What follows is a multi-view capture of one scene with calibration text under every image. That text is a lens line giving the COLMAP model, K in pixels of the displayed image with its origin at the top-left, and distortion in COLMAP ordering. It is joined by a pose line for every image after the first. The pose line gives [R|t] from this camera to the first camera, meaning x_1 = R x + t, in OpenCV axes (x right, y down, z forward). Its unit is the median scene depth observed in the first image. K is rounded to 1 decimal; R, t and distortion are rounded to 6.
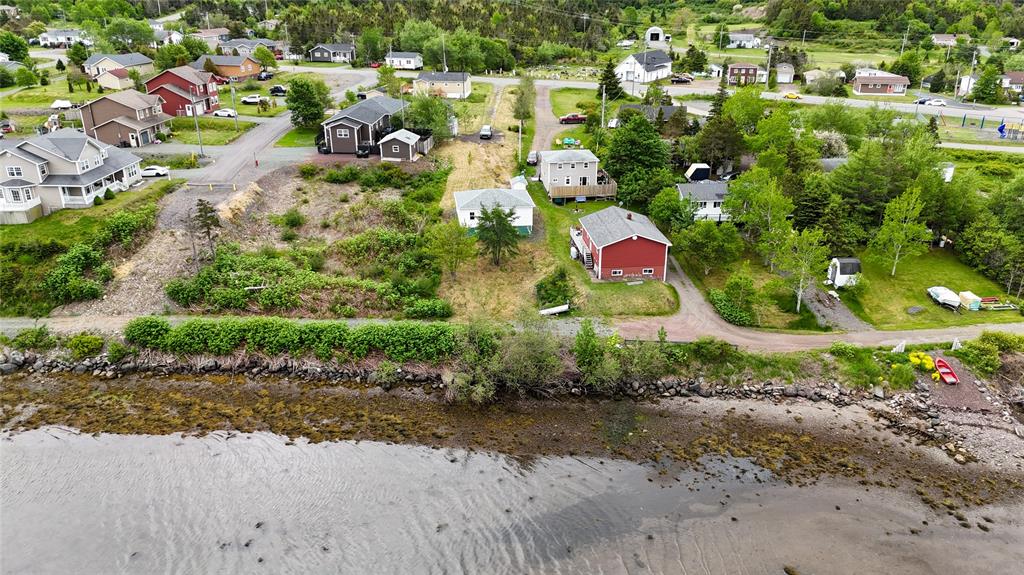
lens RADIAL K [[728.3, 0, 517.0], [0, 728.3, 287.8], [0, 0, 1]] dist [0.076362, -0.067510]
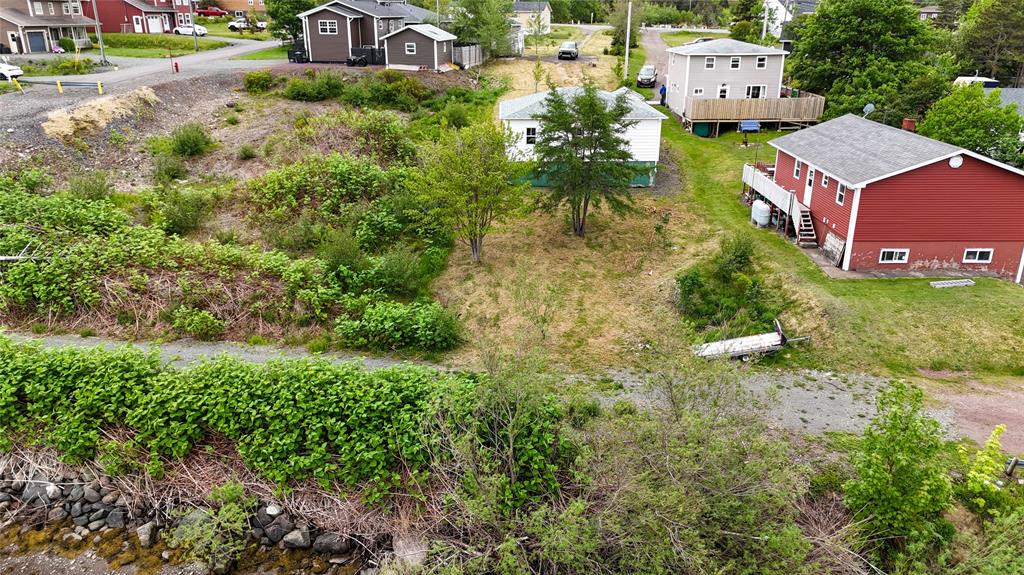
lens RADIAL K [[728.3, 0, 517.0], [0, 728.3, 287.8], [0, 0, 1]] dist [0.076362, -0.067510]
pose [[0.993664, 0.039959, -0.105053, -0.017694], [-0.043404, 0.998586, -0.030706, 0.015623], [0.103677, 0.035071, 0.993992, 0.554619]]
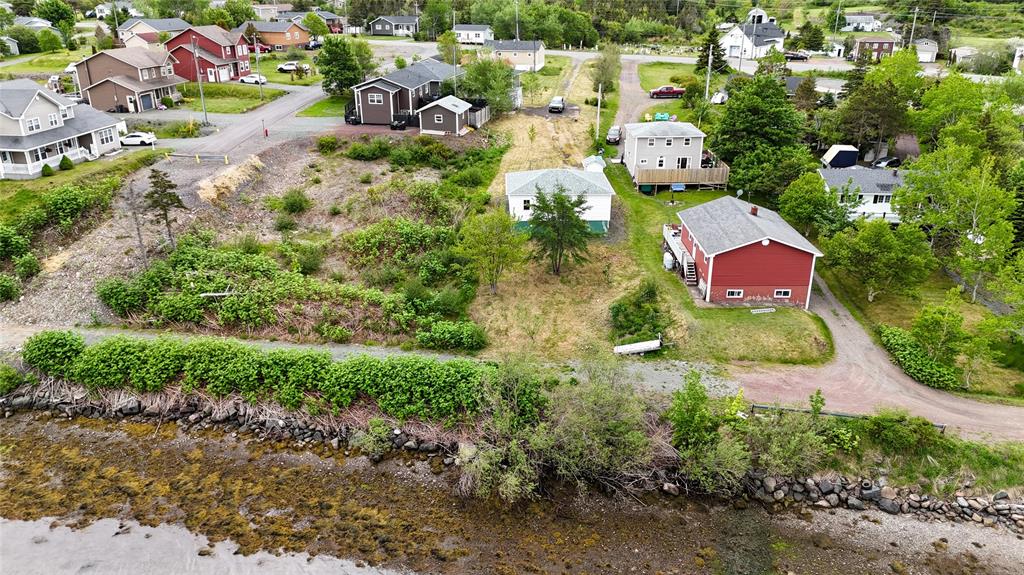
lens RADIAL K [[728.3, 0, 517.0], [0, 728.3, 287.8], [0, 0, 1]] dist [0.076362, -0.067510]
pose [[0.993914, 0.041312, -0.102119, 0.006554], [-0.041225, 0.999146, 0.002956, -0.018614], [0.102154, 0.001272, 0.994768, 0.289597]]
